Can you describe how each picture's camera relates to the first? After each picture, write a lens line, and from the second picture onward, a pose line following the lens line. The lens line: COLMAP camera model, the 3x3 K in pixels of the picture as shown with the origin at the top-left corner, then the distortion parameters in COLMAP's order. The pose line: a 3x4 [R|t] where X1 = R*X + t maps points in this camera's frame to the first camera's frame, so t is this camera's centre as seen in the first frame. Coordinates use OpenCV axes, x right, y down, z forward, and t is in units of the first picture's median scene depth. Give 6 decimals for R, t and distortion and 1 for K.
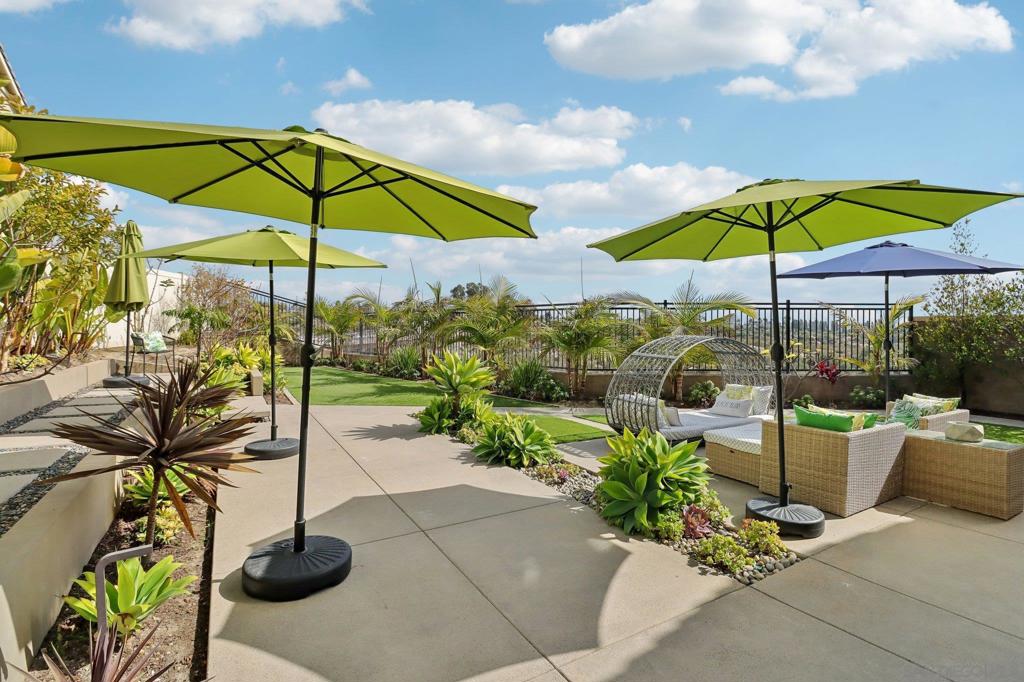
lens RADIAL K [[478.5, 0, 510.8], [0, 478.5, 327.3], [0, 0, 1]] dist [-0.000246, 0.000472]
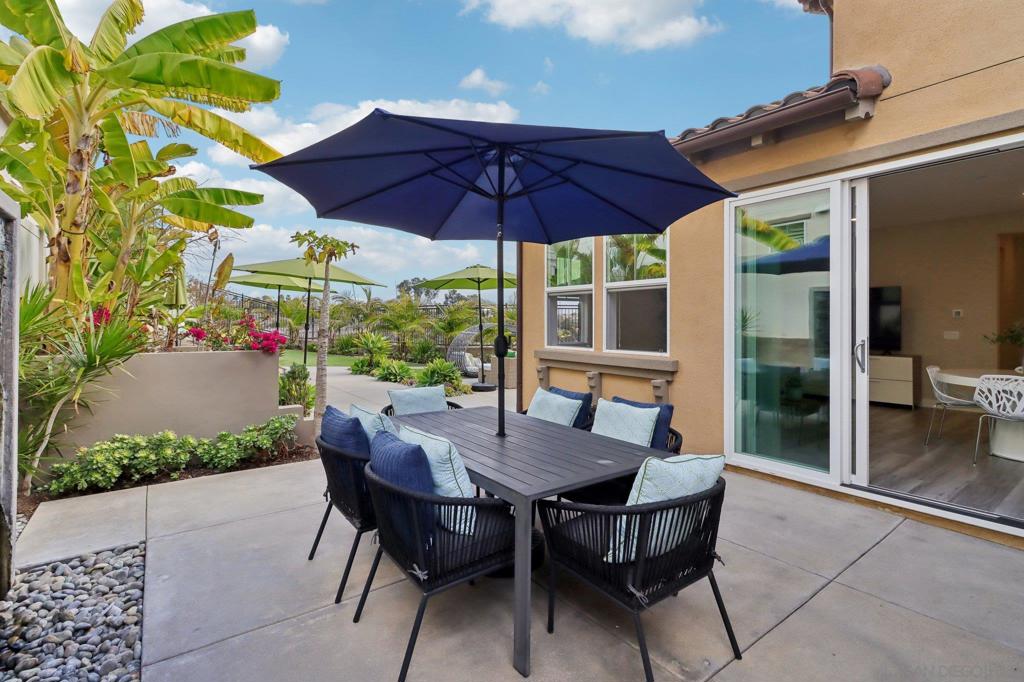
lens RADIAL K [[478.5, 0, 510.8], [0, 478.5, 327.3], [0, 0, 1]] dist [-0.000246, 0.000472]
pose [[0.994730, -0.003133, 0.102481, 0.236744], [0.001926, 0.999928, 0.011880, 0.014590], [-0.102511, -0.011620, 0.994664, -0.906410]]
